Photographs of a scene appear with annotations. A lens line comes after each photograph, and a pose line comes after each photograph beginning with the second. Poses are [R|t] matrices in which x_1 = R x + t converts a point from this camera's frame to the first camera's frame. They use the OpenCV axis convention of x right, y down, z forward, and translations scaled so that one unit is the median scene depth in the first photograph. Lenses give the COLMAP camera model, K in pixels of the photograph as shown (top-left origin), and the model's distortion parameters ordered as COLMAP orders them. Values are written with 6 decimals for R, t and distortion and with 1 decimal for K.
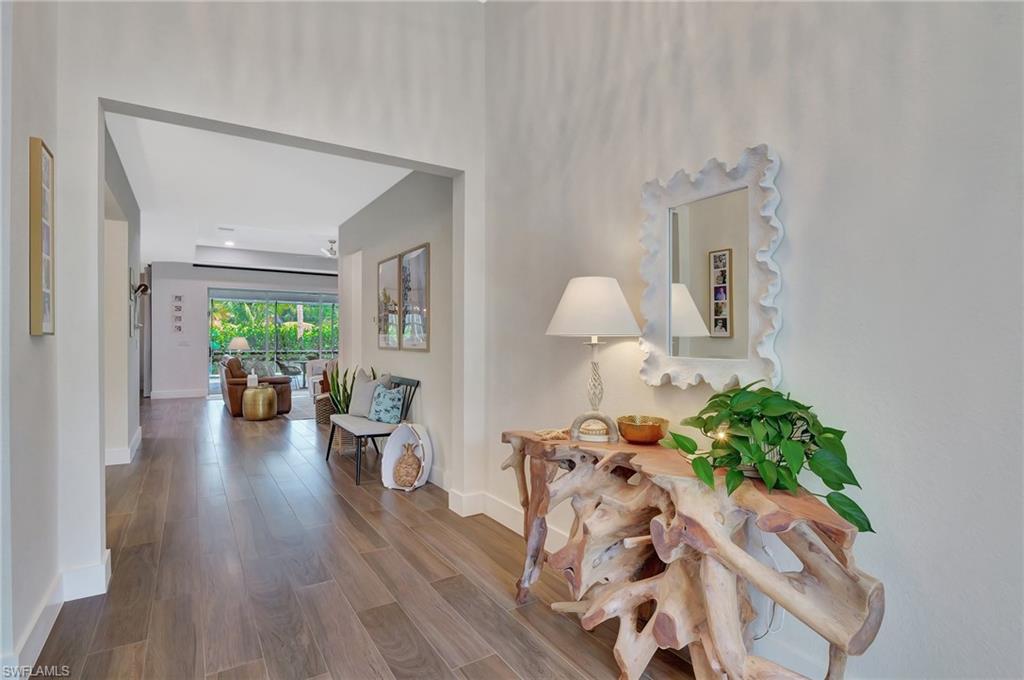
lens RADIAL K [[507.6, 0, 500.3], [0, 507.6, 335.5], [0, 0, 1]] dist [-0.004226, -0.001077]
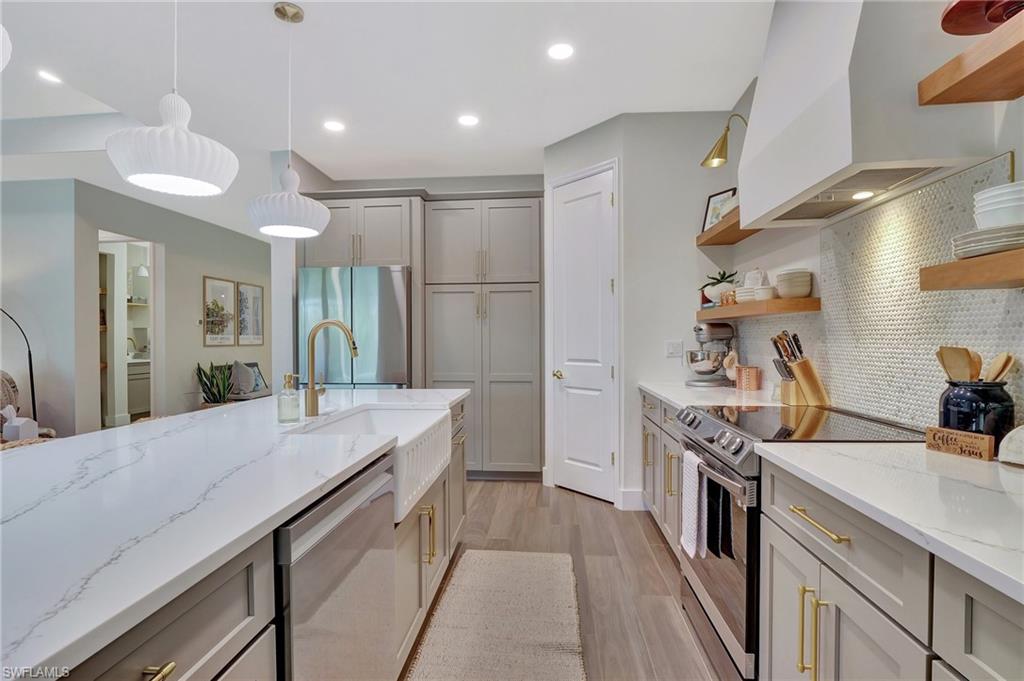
lens RADIAL K [[492.6, 0, 511.0], [0, 492.6, 340.2], [0, 0, 1]] dist [-0.016861, -0.001339]
pose [[-0.806180, -0.001024, 0.591670, -1.546015], [-0.001174, 0.999999, 0.000131, 0.010152], [-0.591670, -0.000589, -0.806180, 1.520233]]
